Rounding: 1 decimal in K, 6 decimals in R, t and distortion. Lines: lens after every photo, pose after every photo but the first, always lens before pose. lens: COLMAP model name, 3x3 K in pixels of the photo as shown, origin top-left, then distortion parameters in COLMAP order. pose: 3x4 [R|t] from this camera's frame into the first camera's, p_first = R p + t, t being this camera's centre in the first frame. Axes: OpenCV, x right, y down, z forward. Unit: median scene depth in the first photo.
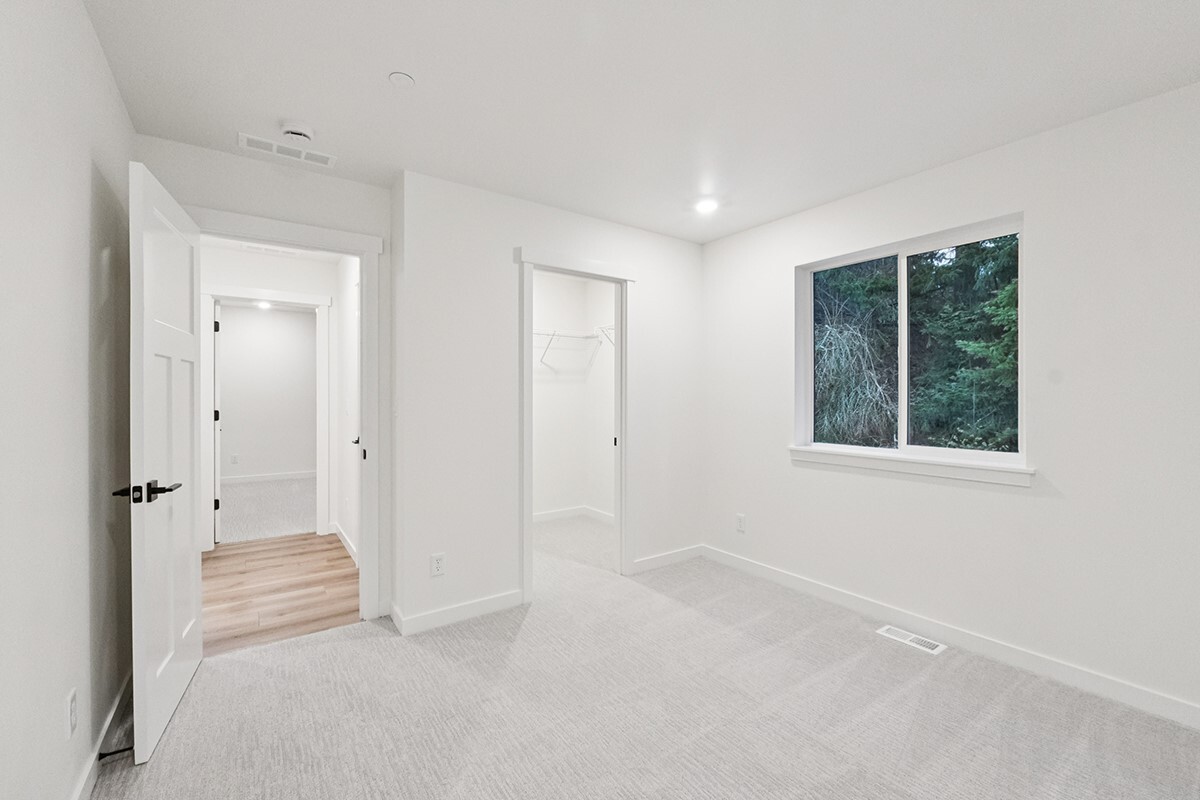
lens RADIAL K [[498.8, 0, 634.8], [0, 498.8, 399.3], [0, 0, 1]] dist [0.000247, 0.000231]
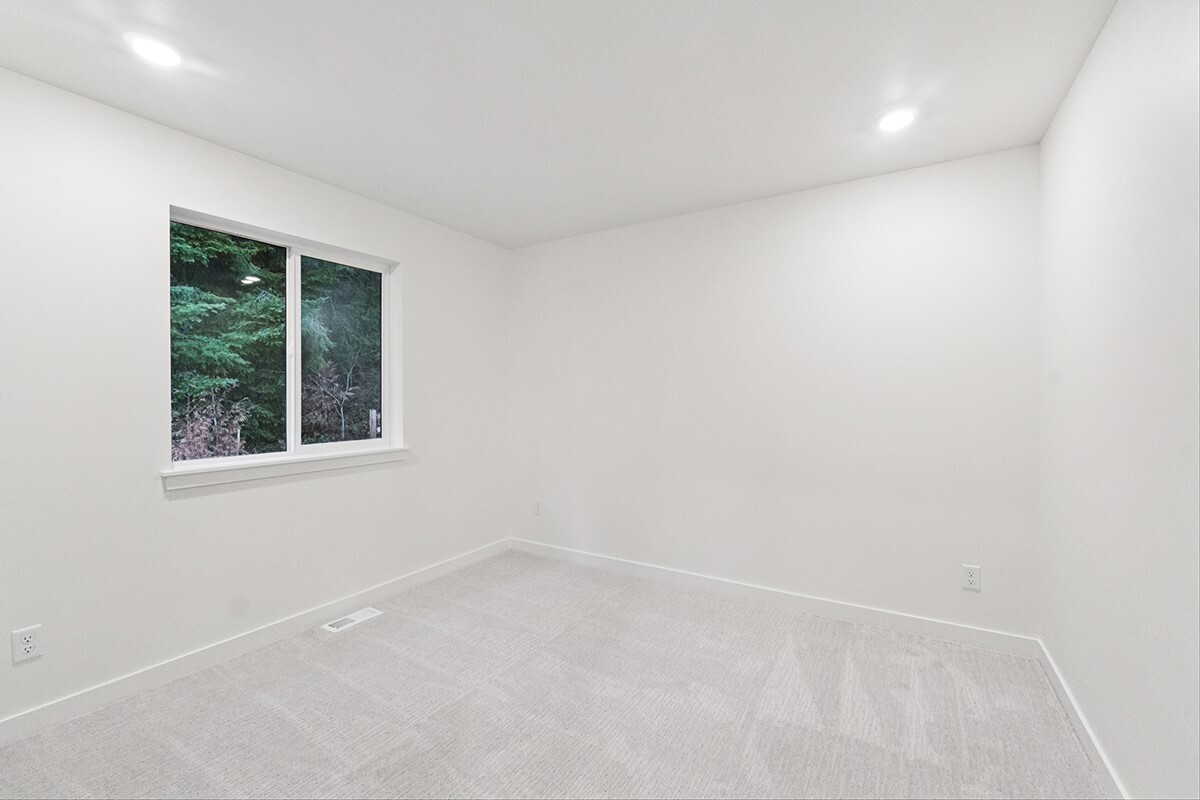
lens RADIAL K [[530.2, 0, 601.9], [0, 530.2, 392.5], [0, 0, 1]] dist [-0.000358, 0.000120]
pose [[-0.378054, 0.005434, 0.925768, -0.856520], [0.008023, 0.999964, -0.002593, -0.006978], [-0.925749, 0.006448, -0.378084, 1.105142]]
